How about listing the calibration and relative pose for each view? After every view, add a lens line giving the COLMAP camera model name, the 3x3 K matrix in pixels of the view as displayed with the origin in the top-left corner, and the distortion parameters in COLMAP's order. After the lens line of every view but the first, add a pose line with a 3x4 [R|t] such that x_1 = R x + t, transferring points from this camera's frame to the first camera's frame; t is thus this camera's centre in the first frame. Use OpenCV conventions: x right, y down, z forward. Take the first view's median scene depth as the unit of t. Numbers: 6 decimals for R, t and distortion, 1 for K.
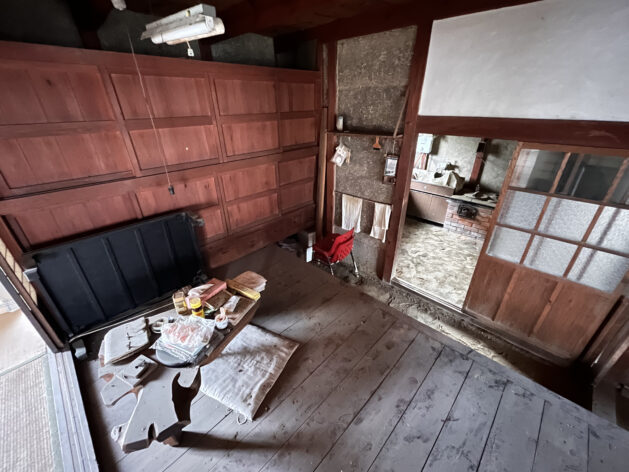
lens RADIAL K [[255.0, 0, 309.5], [0, 255.0, 238.1], [0, 0, 1]] dist [0.001014, -0.000532]
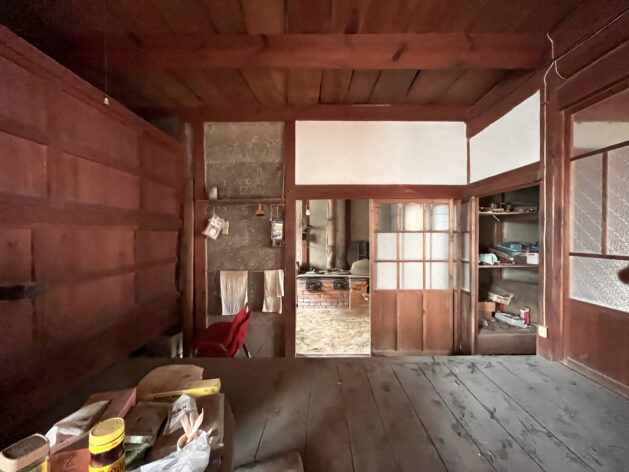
lens RADIAL K [[255.0, 0, 315.5], [0, 255.0, 234.3], [0, 0, 1]] dist [0.001014, -0.000532]
pose [[0.722395, 0.001094, 0.691480, -0.263627], [0.316670, 0.888449, -0.332234, 0.116456], [-0.614708, 0.458975, 0.641464, 0.243234]]
